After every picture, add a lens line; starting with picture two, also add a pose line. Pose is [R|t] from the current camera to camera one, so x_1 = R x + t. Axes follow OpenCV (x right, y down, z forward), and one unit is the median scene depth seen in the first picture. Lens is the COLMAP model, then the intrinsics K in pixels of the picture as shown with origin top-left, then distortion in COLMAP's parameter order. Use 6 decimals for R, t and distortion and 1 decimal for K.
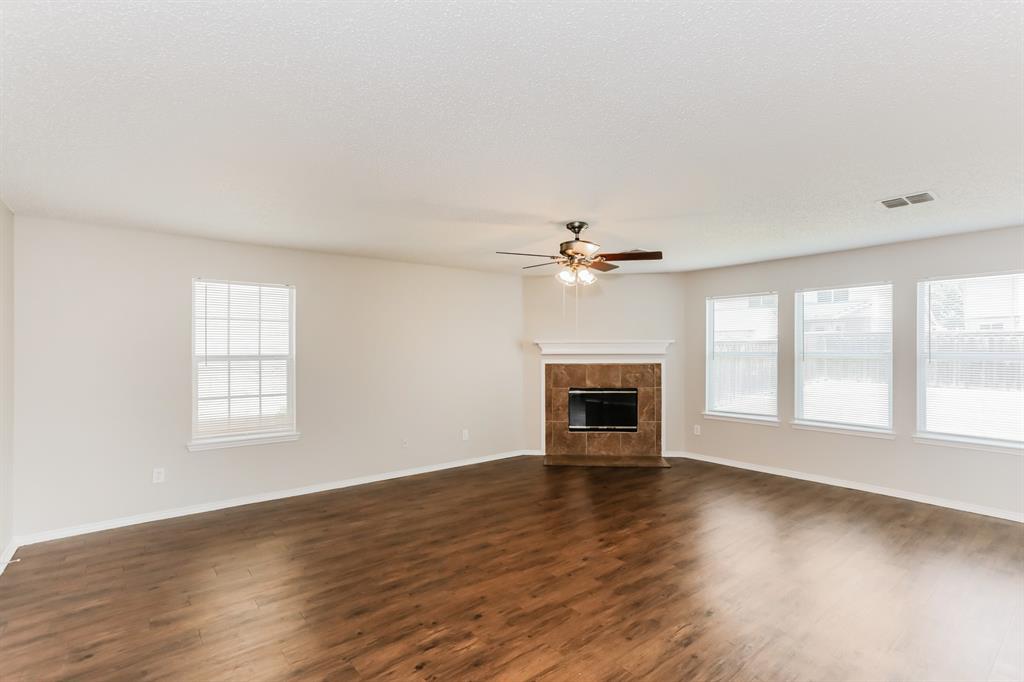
lens RADIAL K [[488.4, 0, 509.2], [0, 488.4, 337.7], [0, 0, 1]] dist [0.011361, 0.000812]
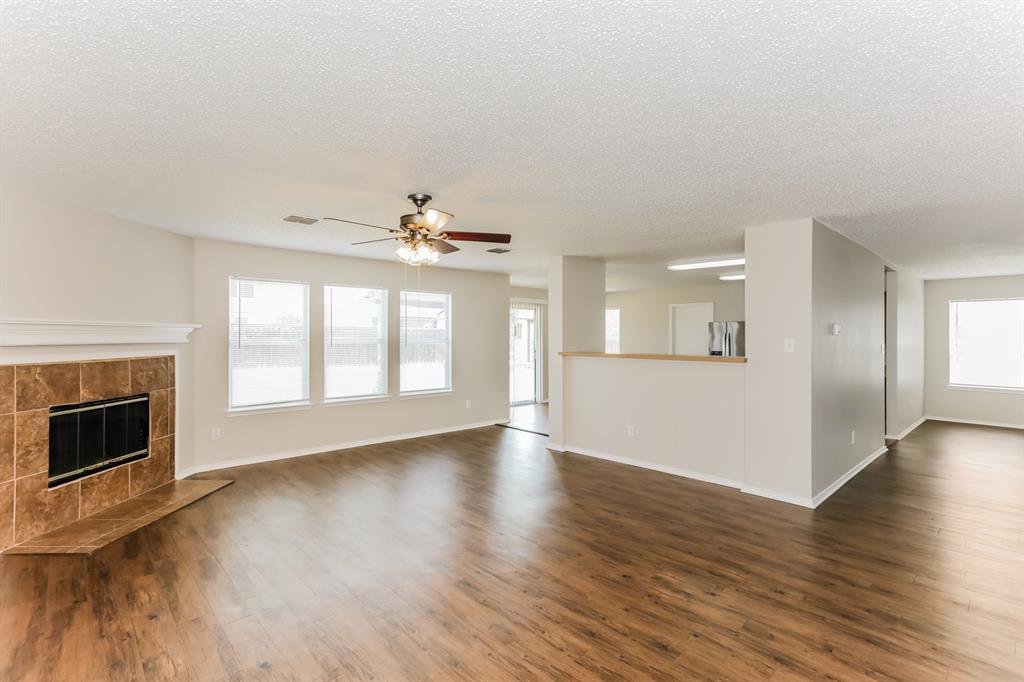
lens RADIAL K [[488.4, 0, 509.2], [0, 488.4, 337.7], [0, 0, 1]] dist [0.011361, 0.000812]
pose [[-0.082066, -0.000123, 0.996627, -0.470862], [-0.027658, 0.999615, -0.002154, 0.013528], [-0.996243, -0.027742, -0.082038, 0.558762]]
